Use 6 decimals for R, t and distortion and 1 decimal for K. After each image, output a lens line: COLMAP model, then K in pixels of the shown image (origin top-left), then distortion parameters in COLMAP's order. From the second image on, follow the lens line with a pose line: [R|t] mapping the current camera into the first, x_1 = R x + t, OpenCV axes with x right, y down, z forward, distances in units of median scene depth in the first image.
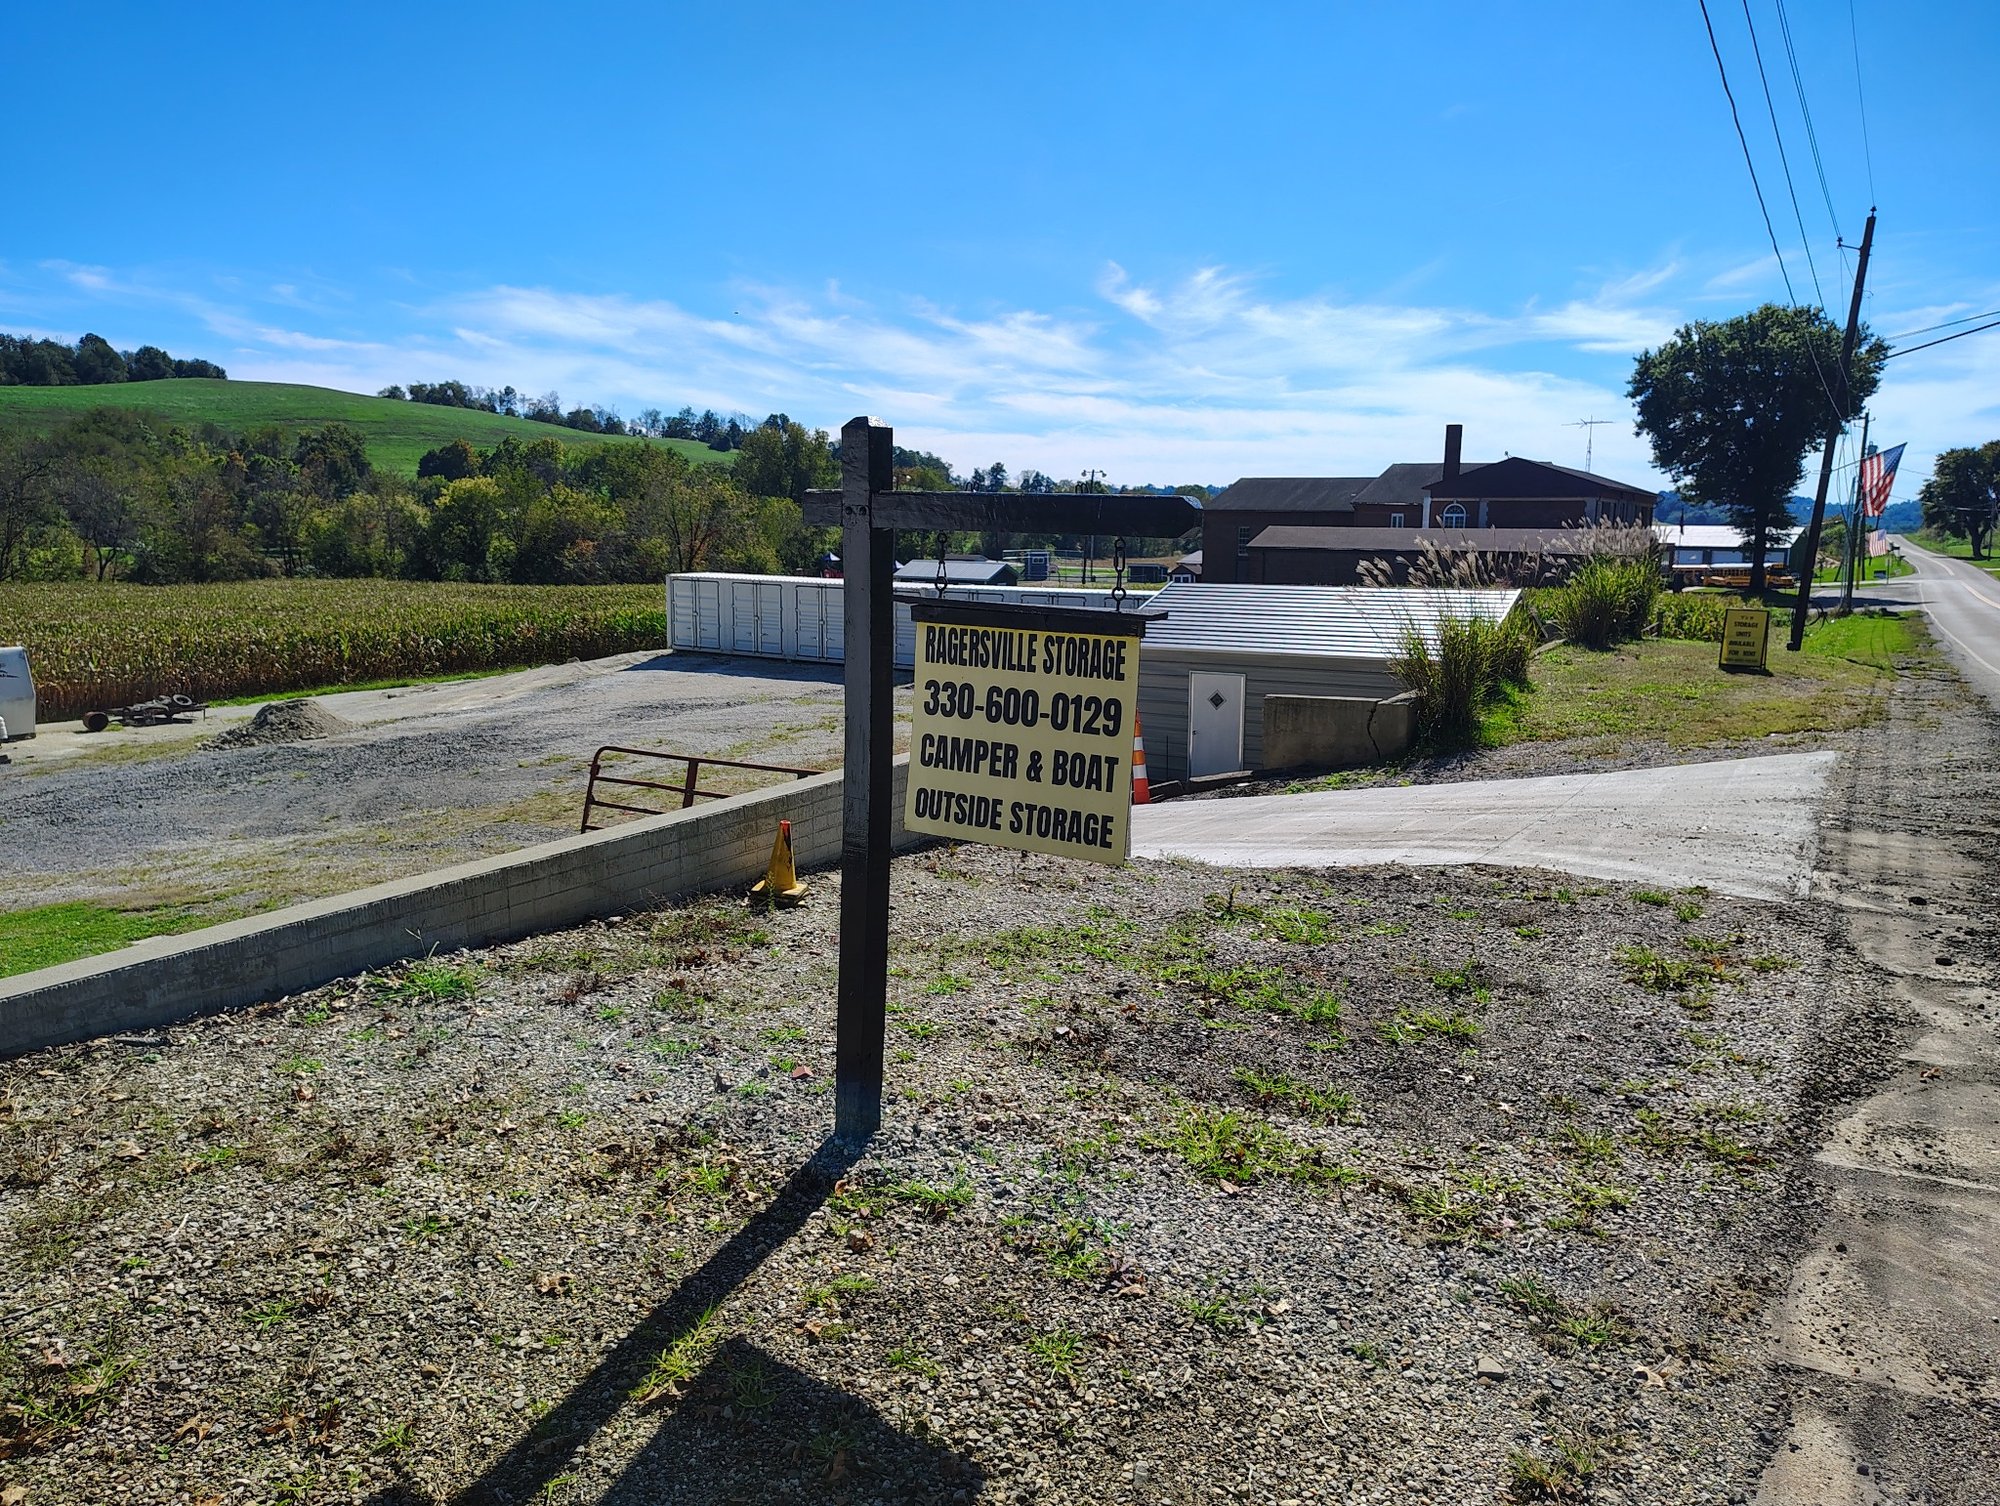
lens RADIAL K [[1375.2, 0, 1003.9], [0, 1375.2, 746.1], [0, 0, 1]] dist [0.035028, -0.044317]
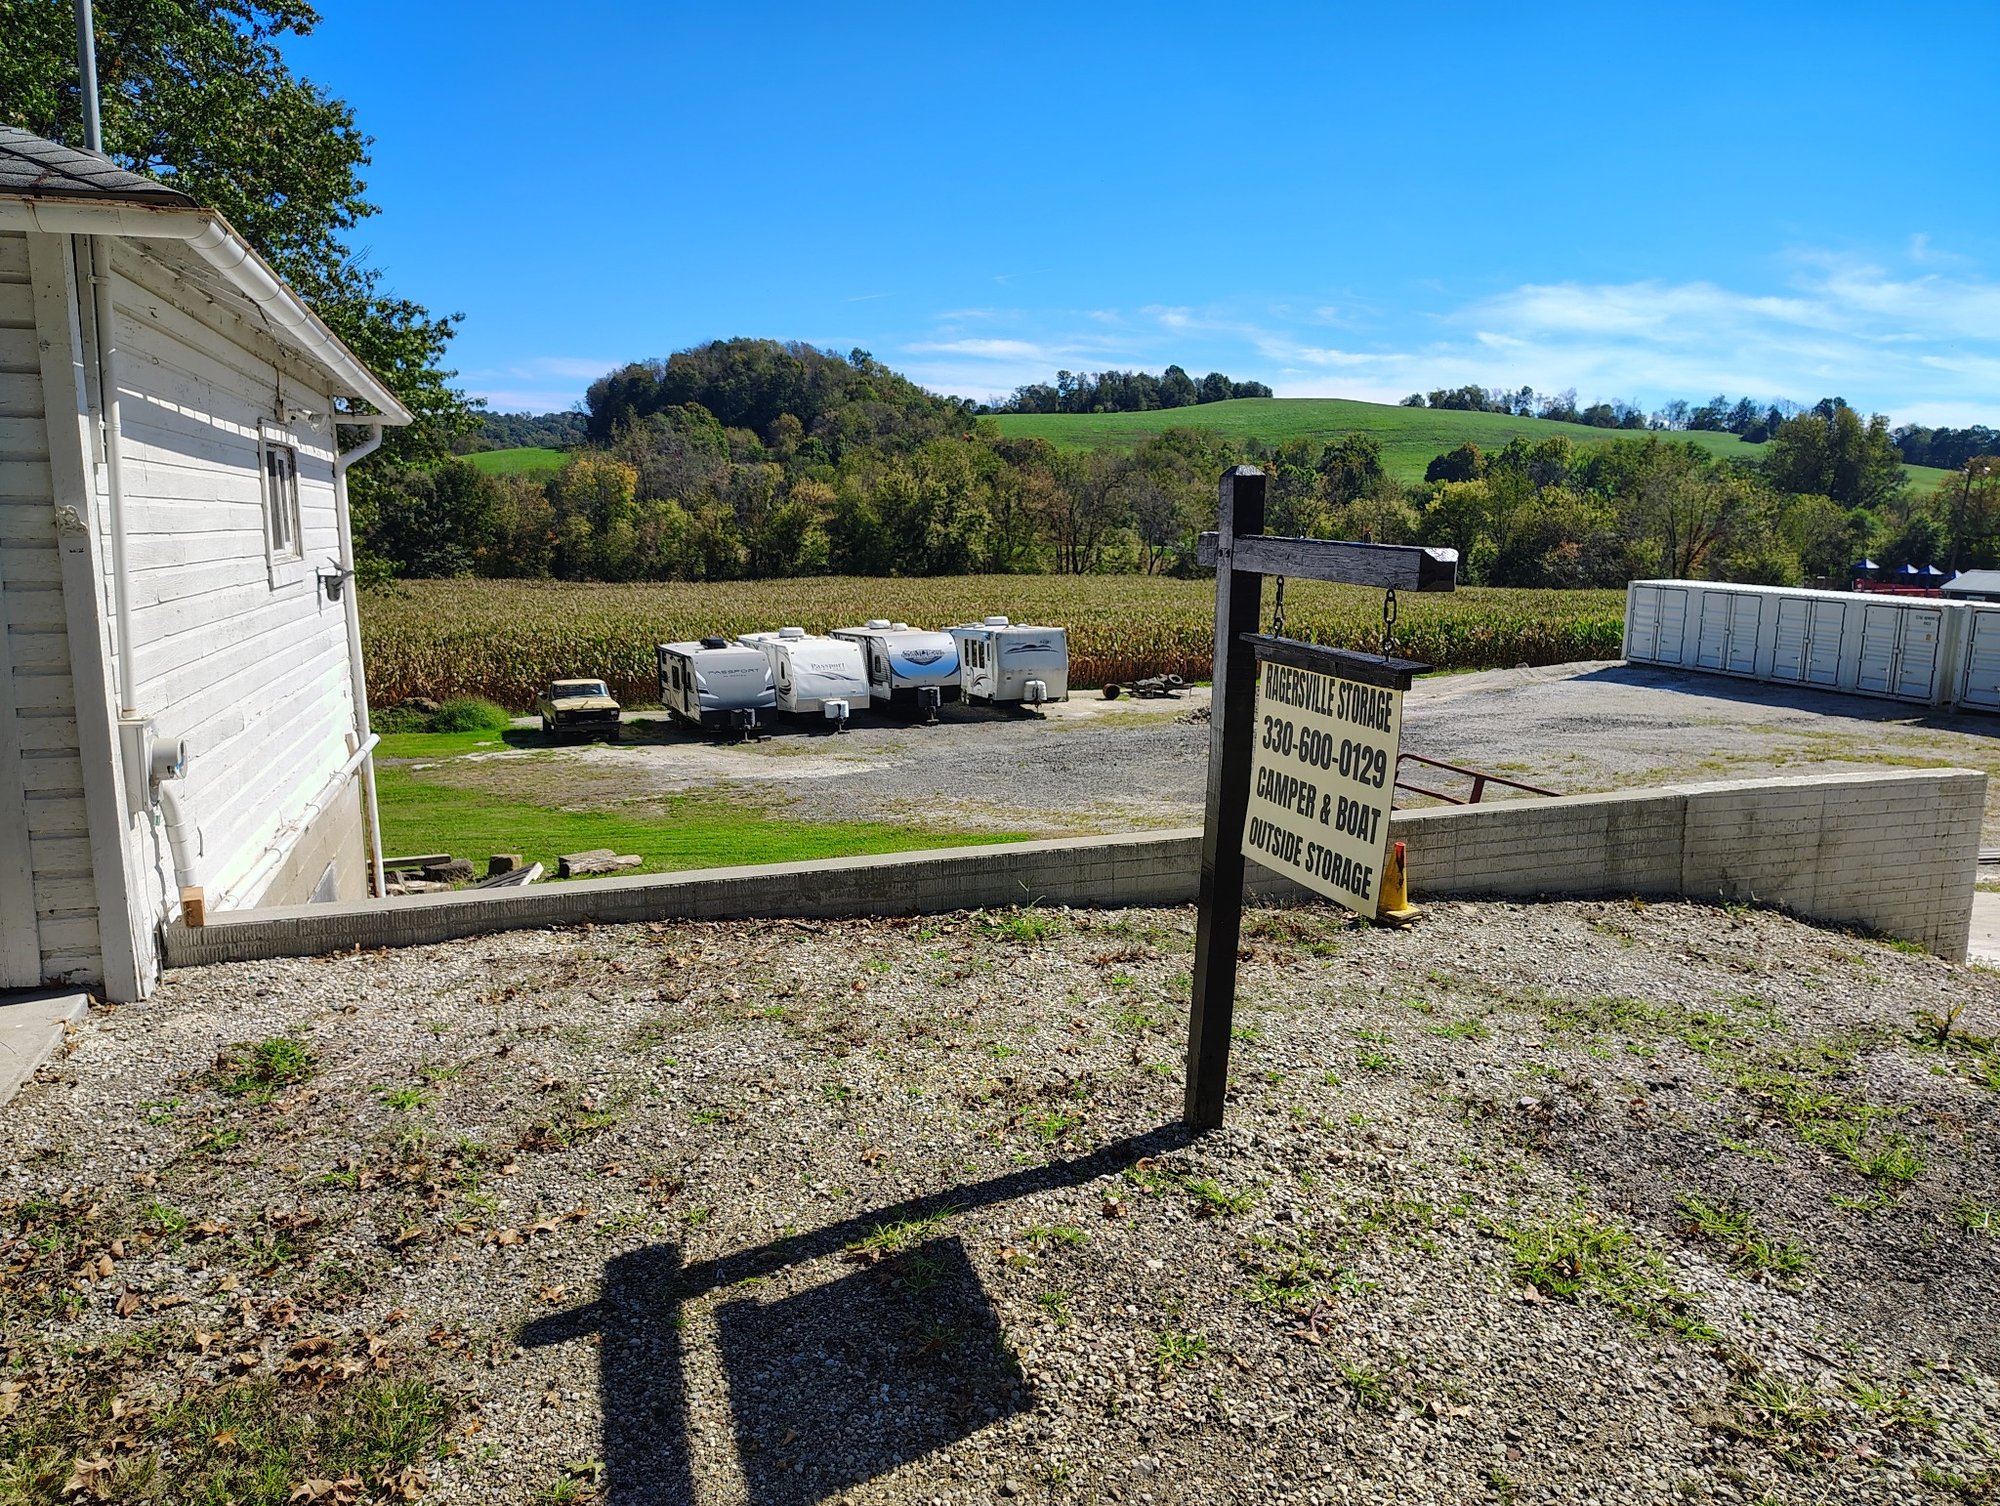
lens RADIAL K [[1375.2, 0, 1009.6], [0, 1375.2, 761.1], [0, 0, 1]] dist [0.035028, -0.044317]
pose [[0.773559, 0.106505, -0.624710, 0.041399], [-0.100238, 0.993930, 0.045330, -0.003776], [0.625747, 0.027555, 0.779540, 0.005251]]
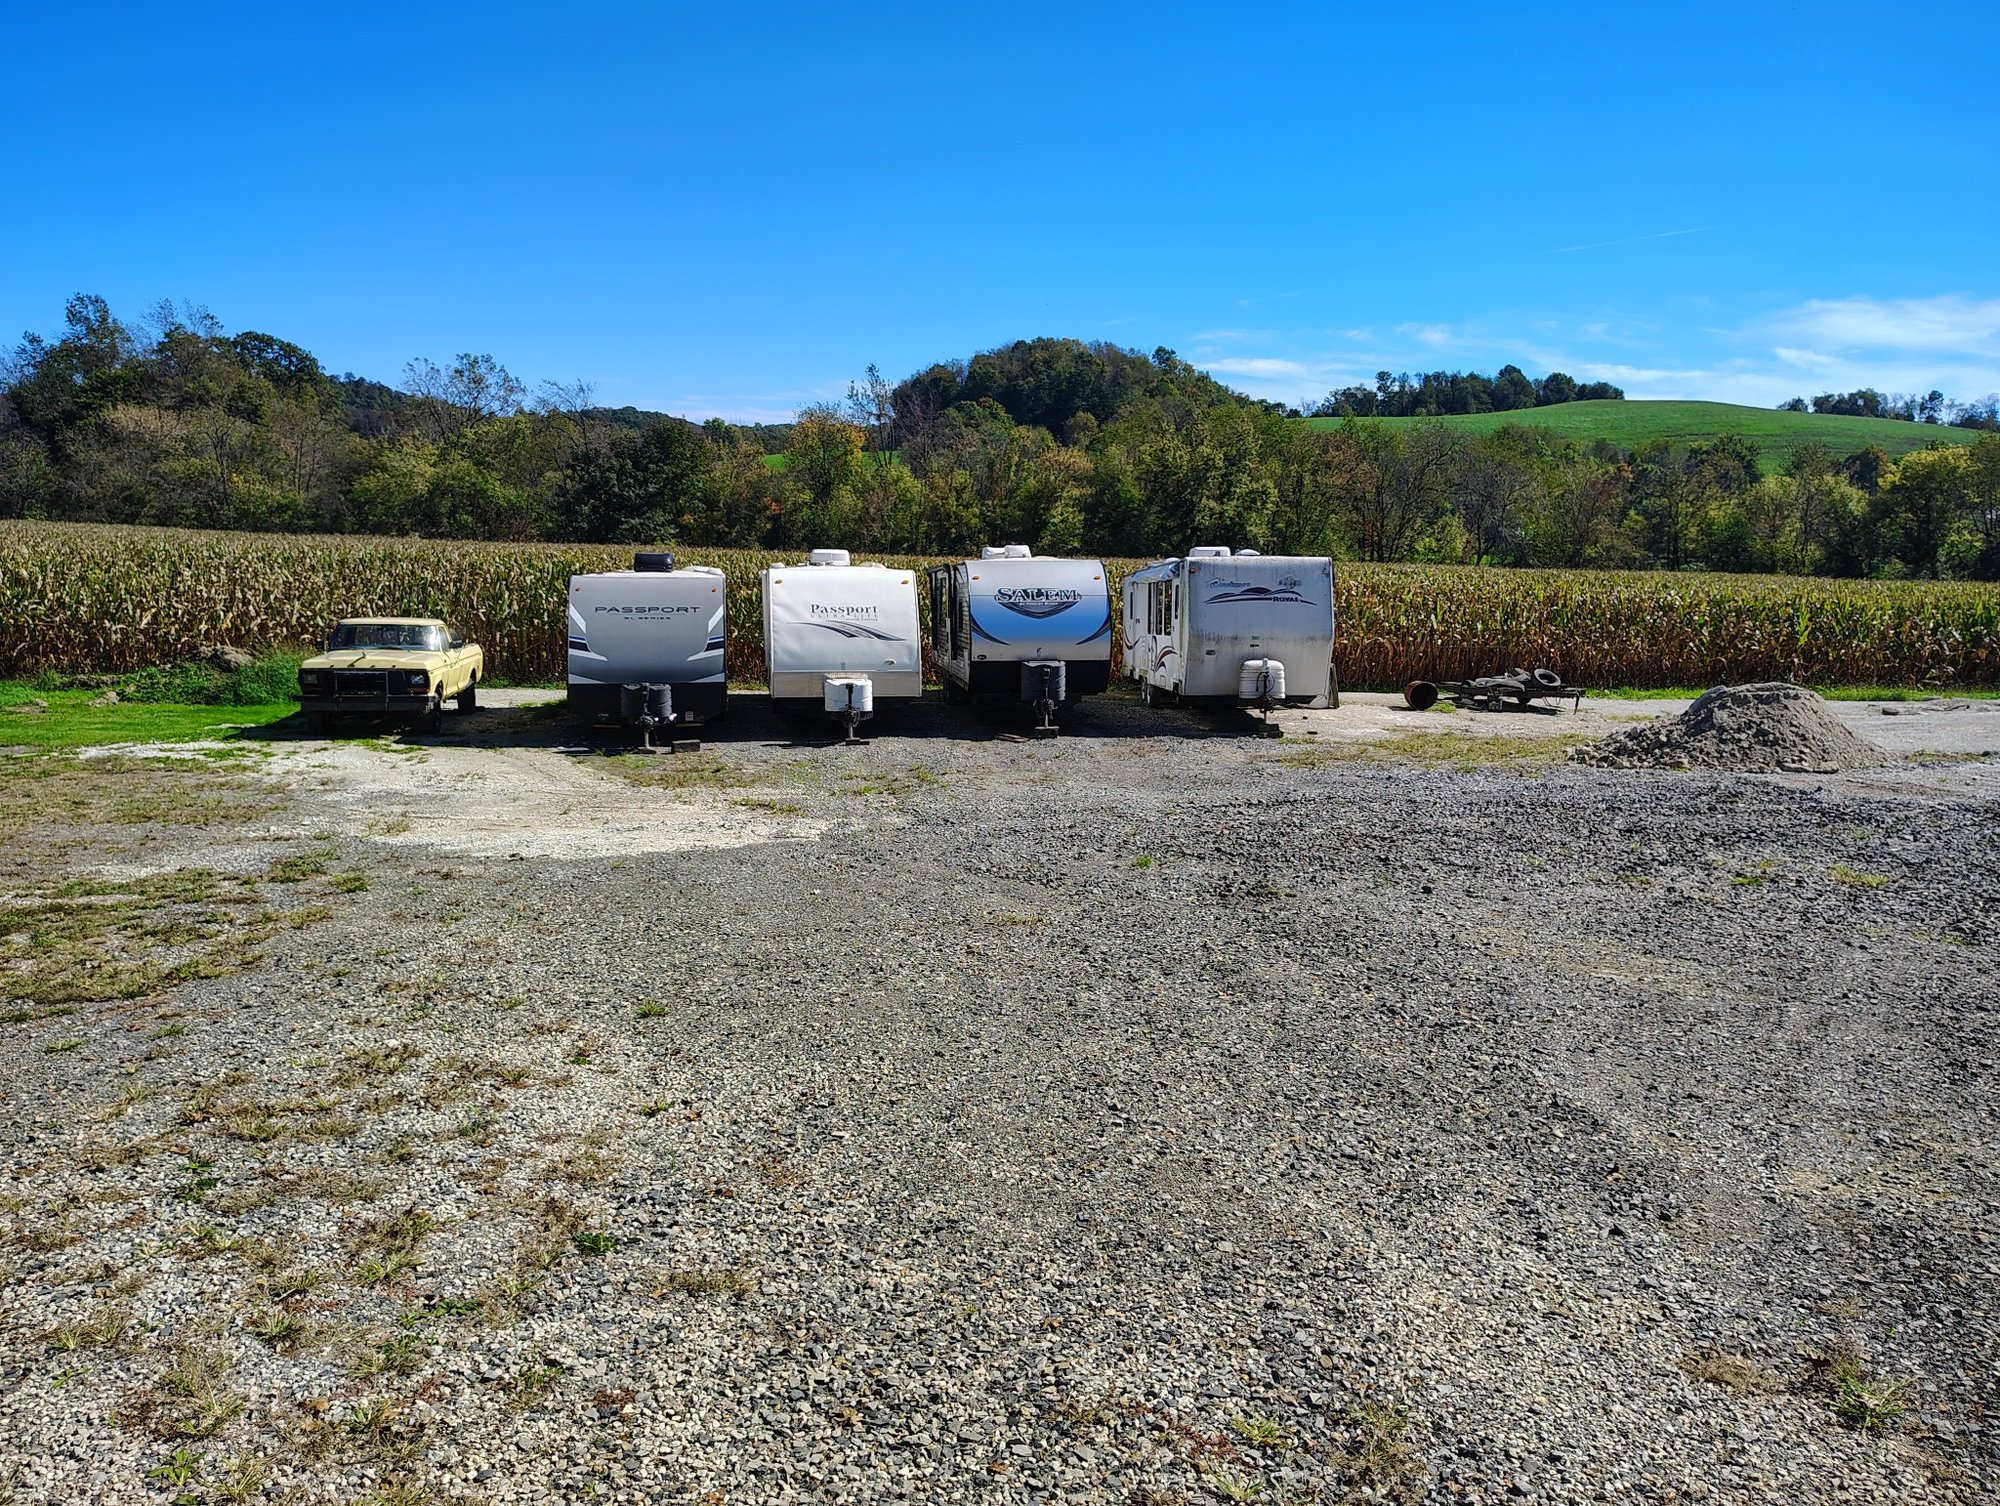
lens RADIAL K [[1340.5, 0, 1009.2], [0, 1340.5, 744.2], [0, 0, 1]] dist [0.017954, -0.030454]
pose [[0.611344, 0.130842, -0.780473, -0.317785], [-0.147374, 0.987808, 0.050163, 0.002278], [0.777521, 0.084355, 0.623174, 0.523047]]
